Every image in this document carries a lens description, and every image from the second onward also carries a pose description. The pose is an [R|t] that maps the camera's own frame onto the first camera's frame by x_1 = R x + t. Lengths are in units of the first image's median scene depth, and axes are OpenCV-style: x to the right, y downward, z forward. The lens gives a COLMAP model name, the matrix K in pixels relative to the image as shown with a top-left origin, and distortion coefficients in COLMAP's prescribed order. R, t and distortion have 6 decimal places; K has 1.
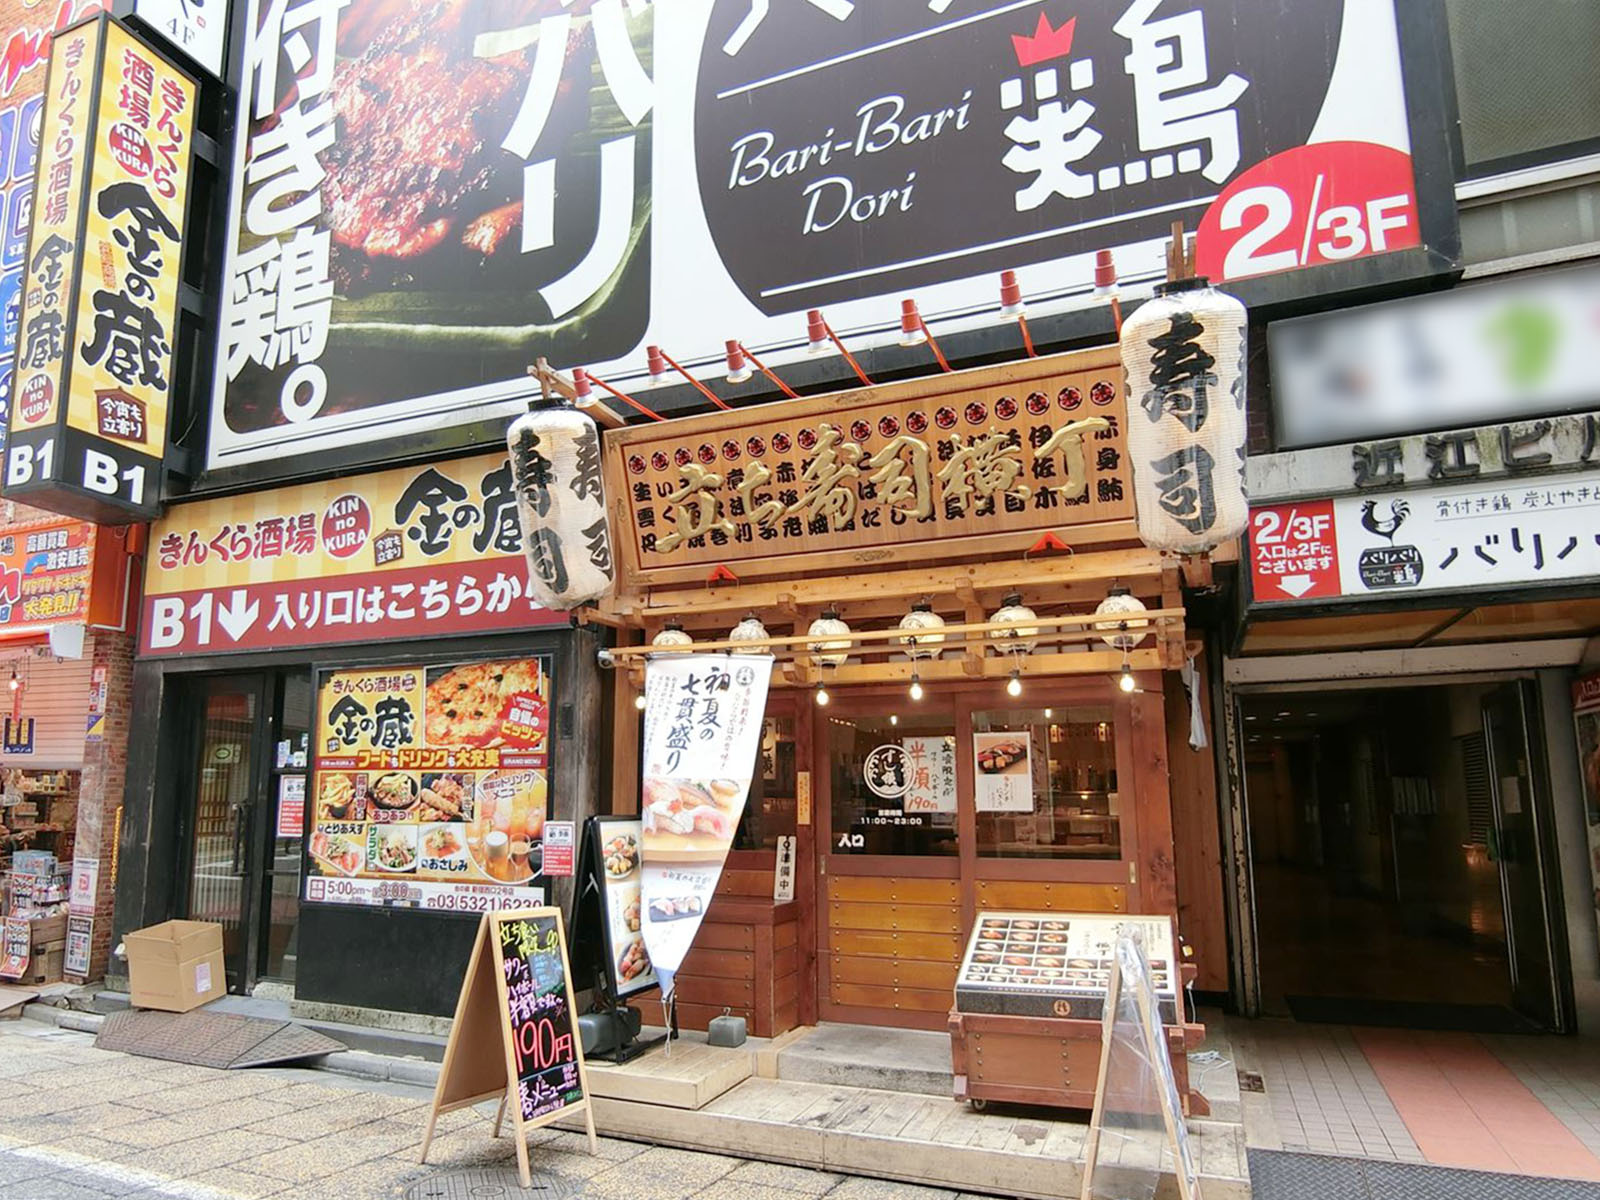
lens RADIAL K [[990.2, 0, 794.9], [0, 990.2, 601.7], [0, 0, 1]] dist [0.002076, -0.000677]
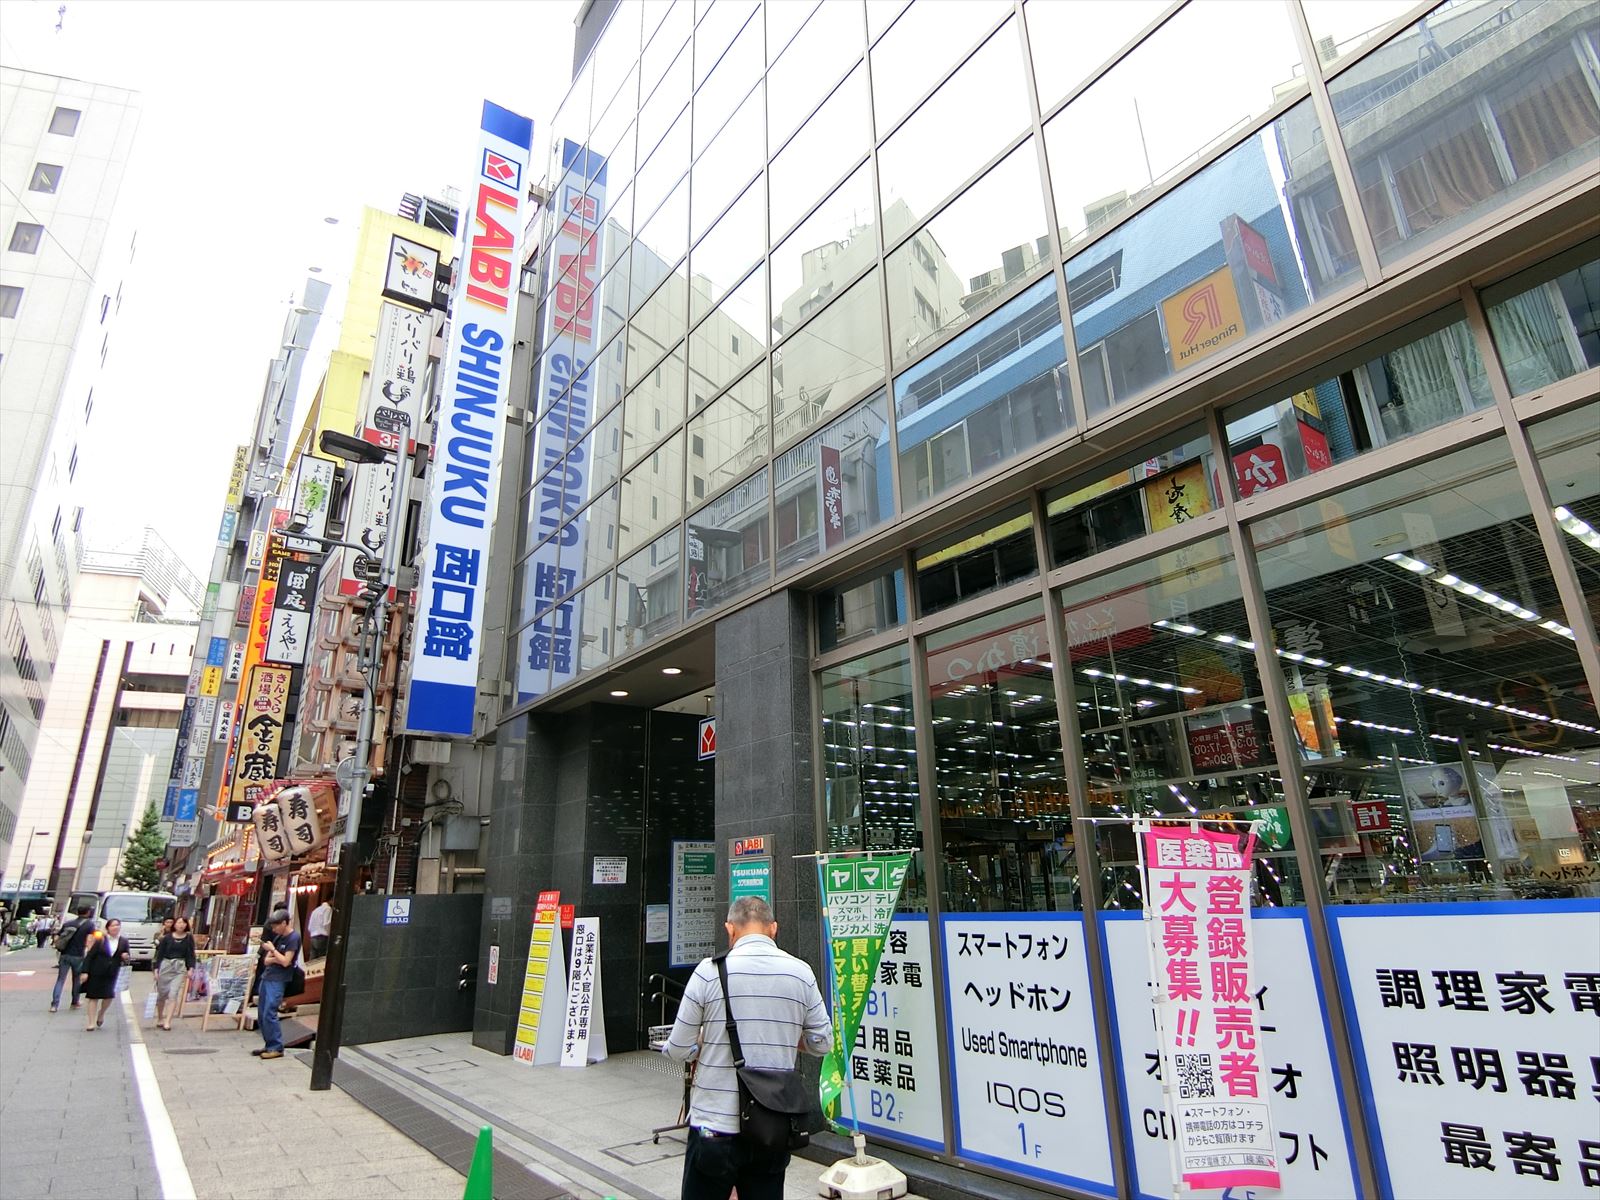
lens RADIAL K [[896.9, 0, 803.9], [0, 896.9, 595.4], [0, 0, 1]] dist [-0.003170, -0.008224]
pose [[0.896900, -0.161580, -0.411658, 2.119919], [0.086798, 0.977074, -0.194401, -0.094955], [0.433632, 0.138627, 0.890363, -0.836193]]
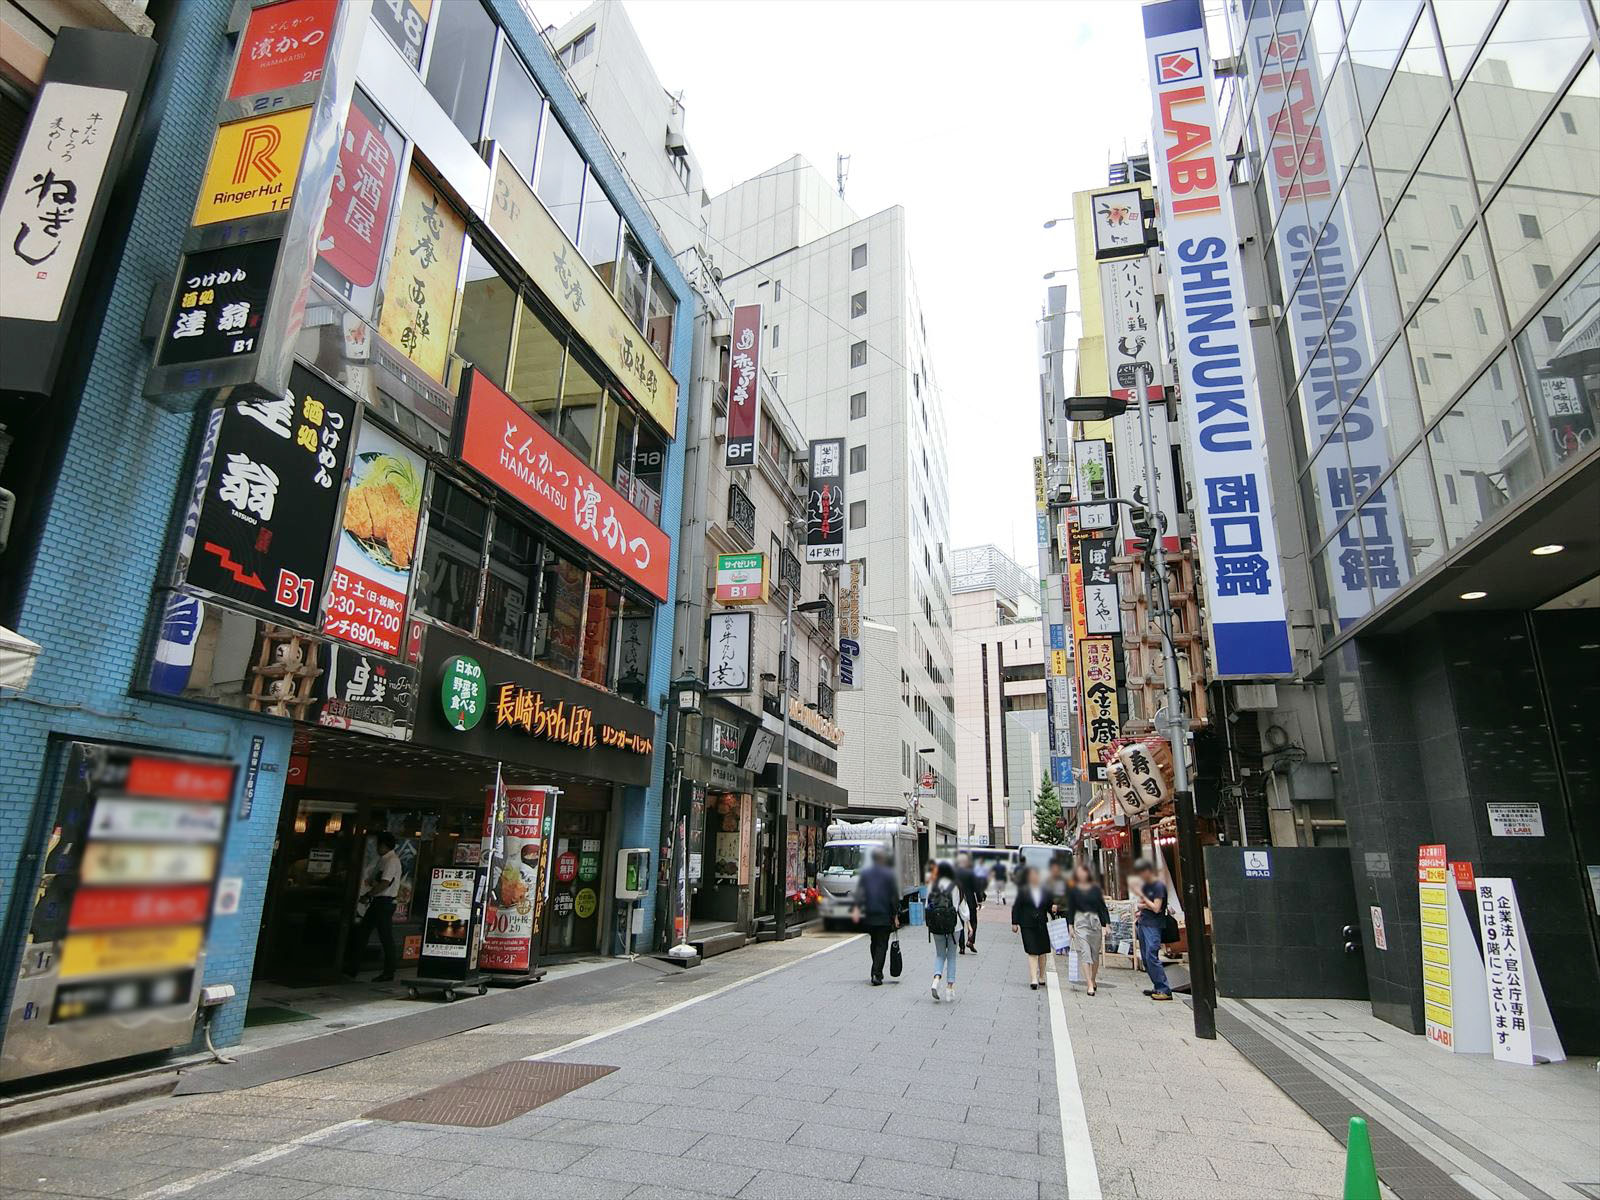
lens RADIAL K [[896.9, 0, 807.1], [0, 896.9, 601.7], [0, 0, 1]] dist [-0.003170, -0.008224]
pose [[0.232764, -0.267840, -0.934924, 2.077939], [0.127020, 0.961466, -0.243821, -0.070515], [0.964203, -0.062001, 0.257815, -0.740755]]
